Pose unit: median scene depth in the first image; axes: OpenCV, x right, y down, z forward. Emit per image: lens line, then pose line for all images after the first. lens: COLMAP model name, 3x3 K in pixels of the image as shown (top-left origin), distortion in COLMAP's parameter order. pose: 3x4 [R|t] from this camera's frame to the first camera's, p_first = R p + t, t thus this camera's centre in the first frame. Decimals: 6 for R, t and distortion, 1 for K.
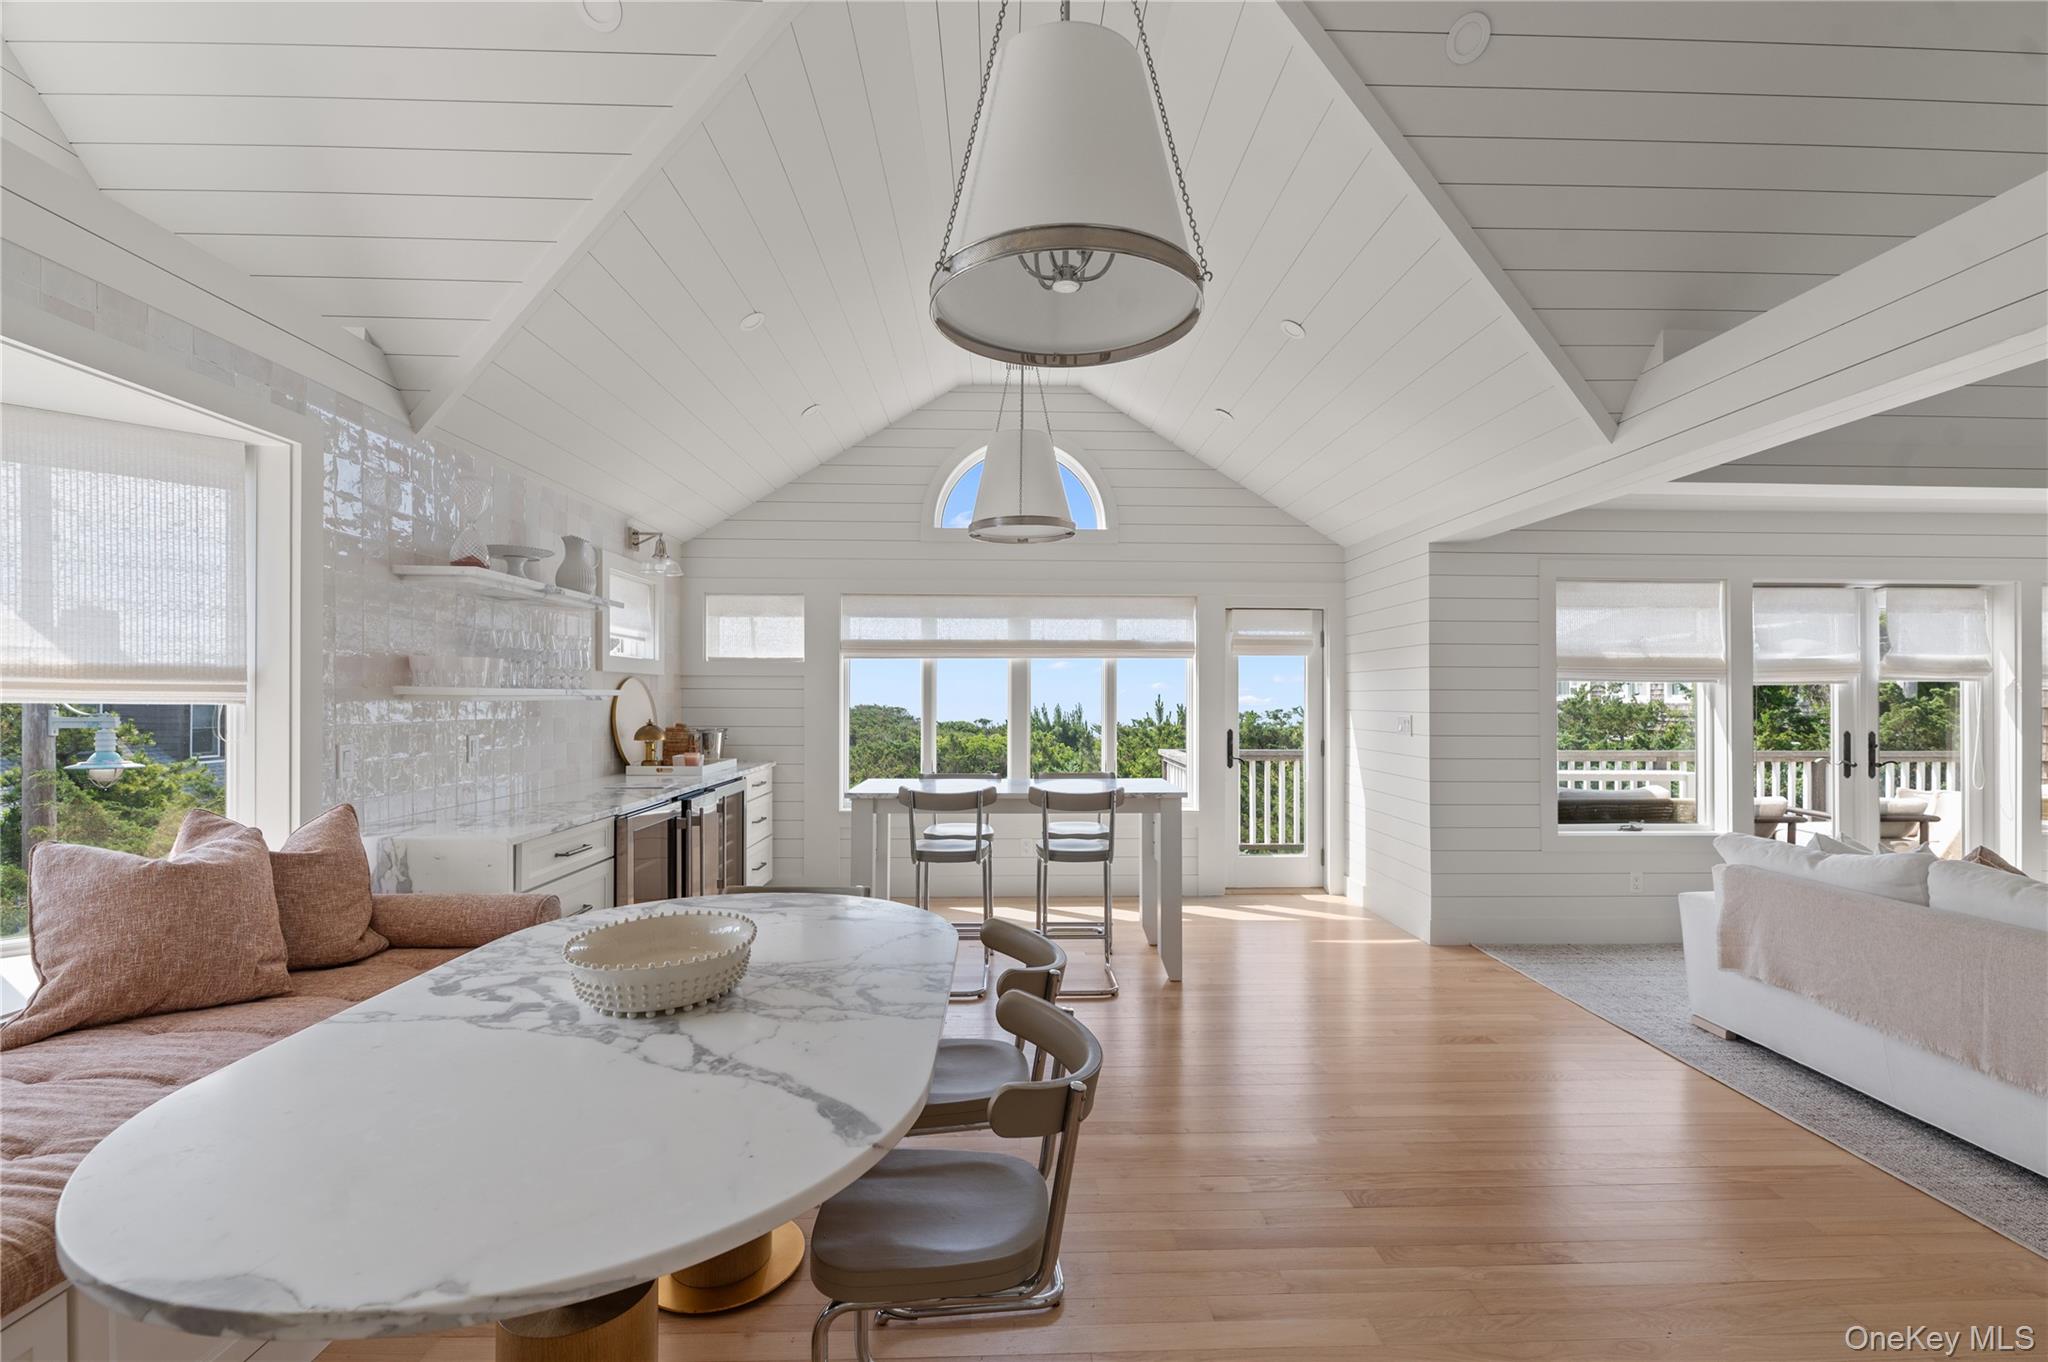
lens RADIAL K [[883.6, 0, 1030.0], [0, 883.6, 697.4], [0, 0, 1]] dist [-0.010591, -0.000349]
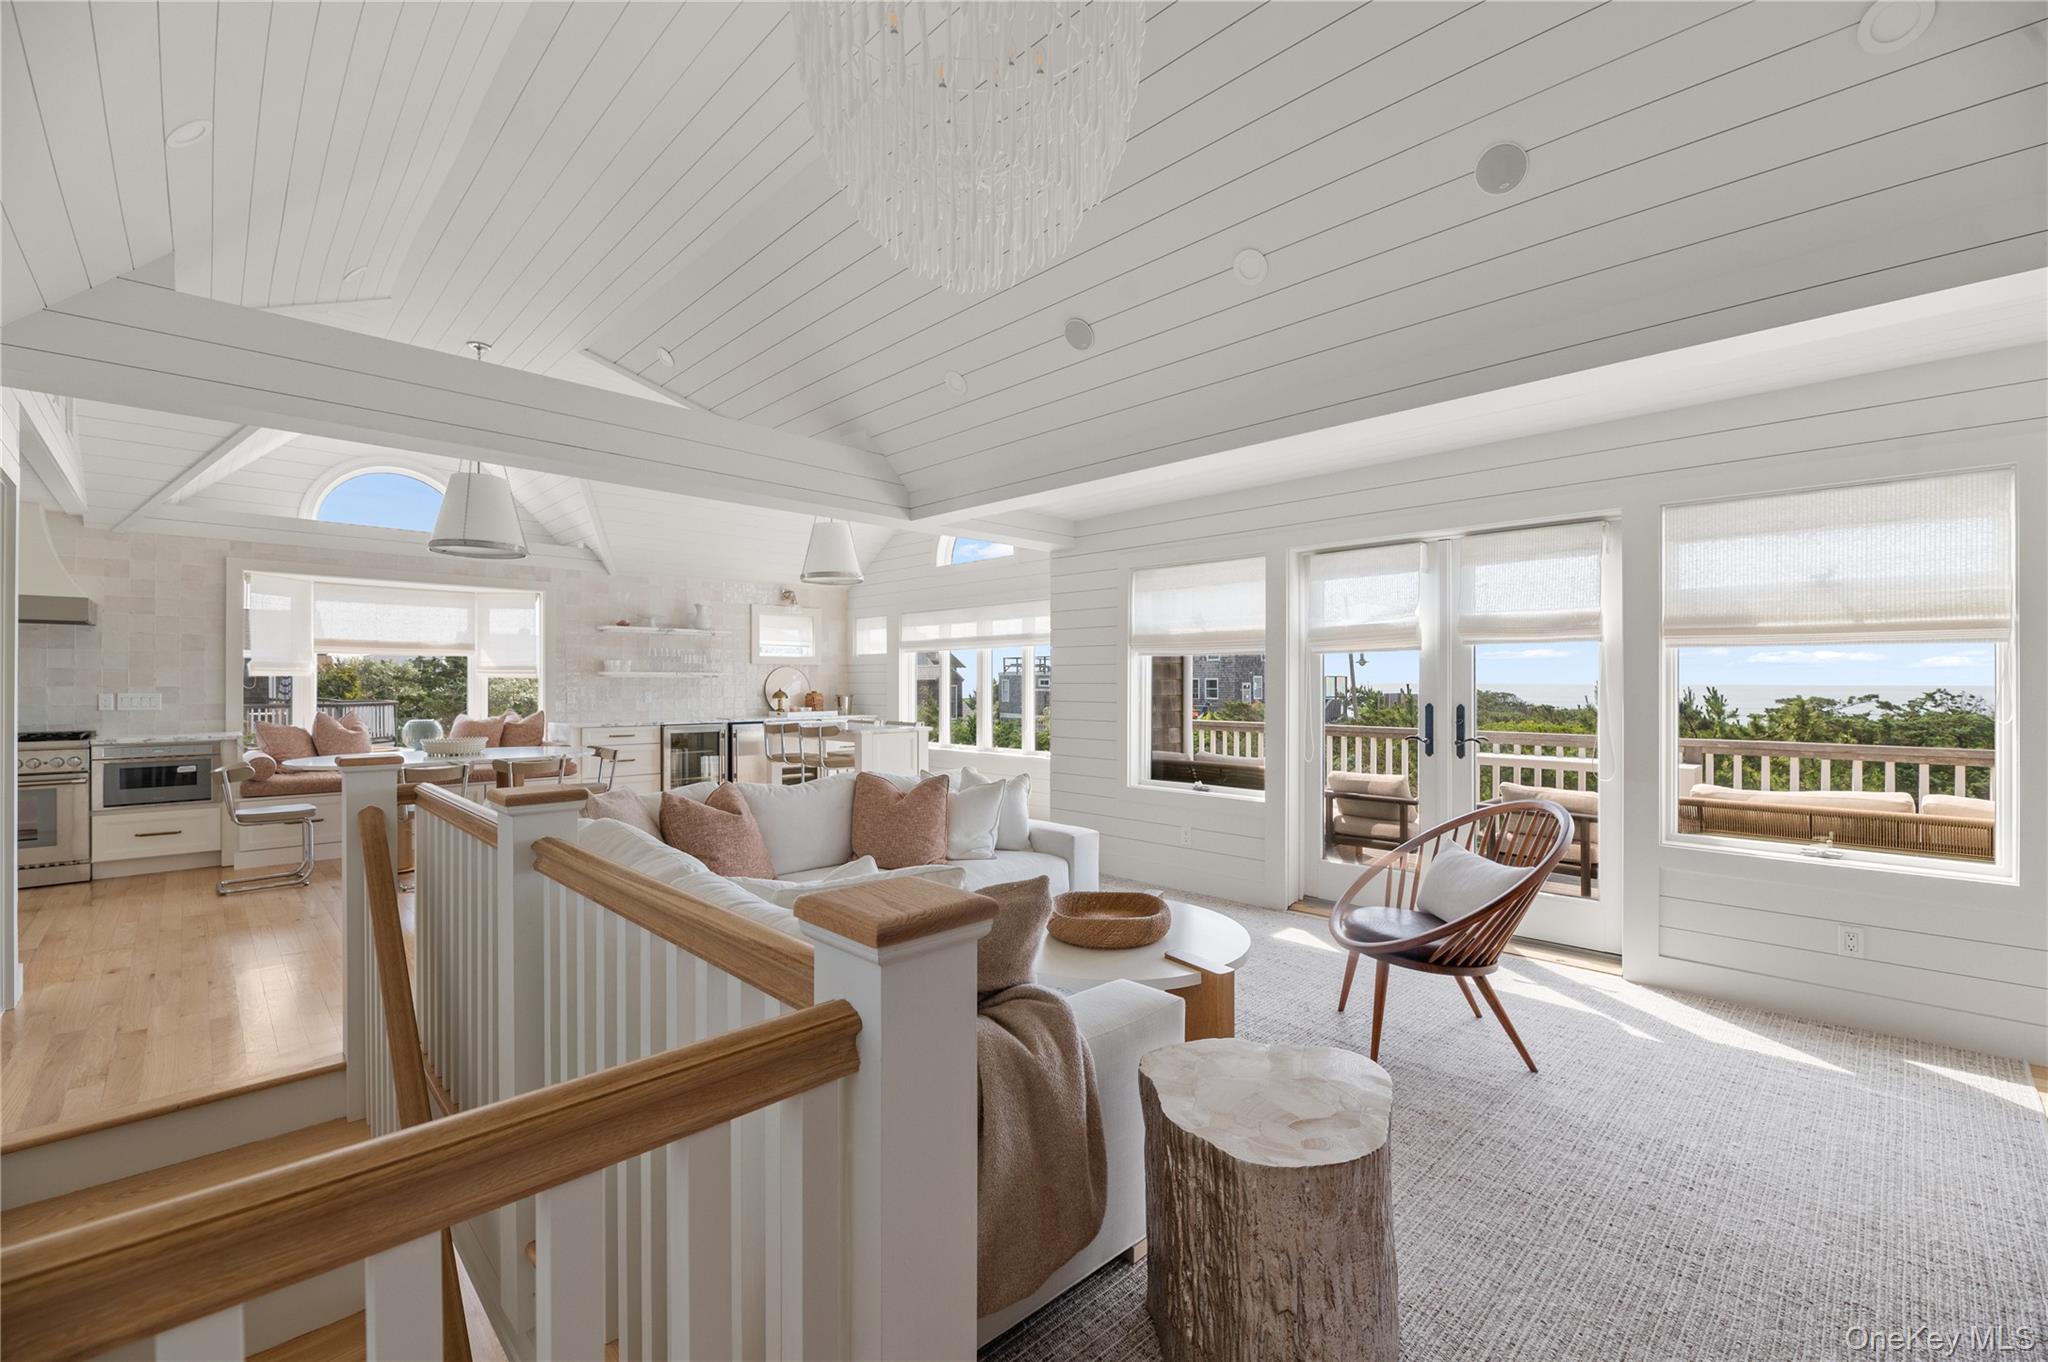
lens RADIAL K [[849.6, 0, 1027.9], [0, 849.6, 694.9], [0, 0, 1]] dist [0.001841, -0.000100]
pose [[0.691322, 0.005901, -0.722523, 1.283449], [0.004086, 0.999919, 0.012076, 0.018205], [0.722535, -0.011300, 0.691242, 0.111143]]
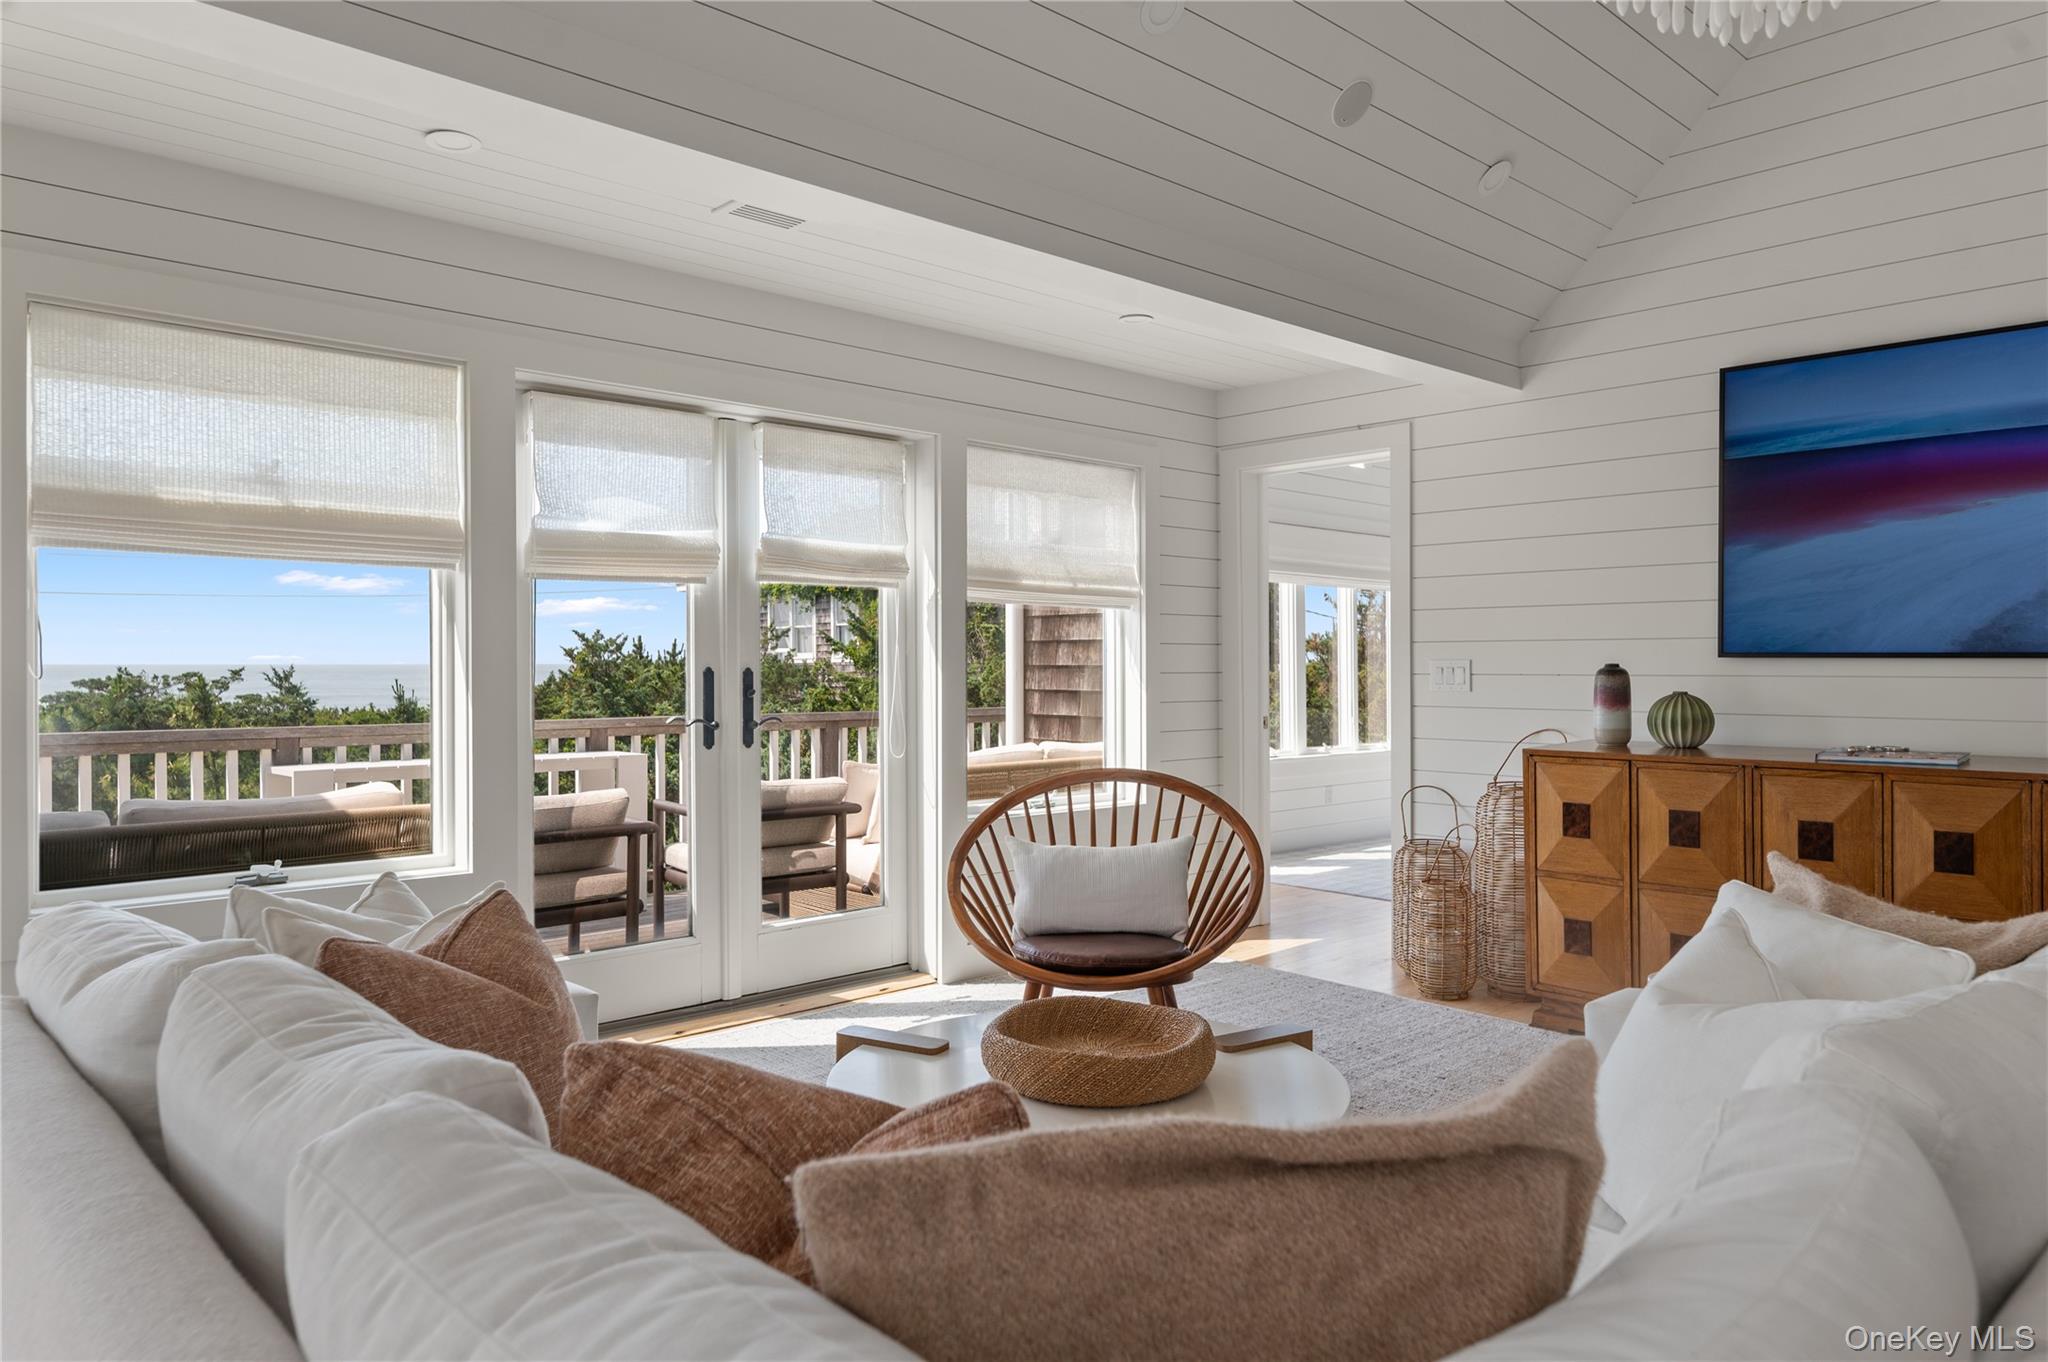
lens RADIAL K [[1328.4, 0, 1027.9], [0, 1328.4, 662.2], [0, 0, 1]] dist [-0.000431, -0.002514]
pose [[0.743363, -0.001969, 0.668885, 0.511975], [0.002092, 0.999998, 0.000619, 0.035520], [-0.668885, 0.000939, 0.743366, 0.216998]]
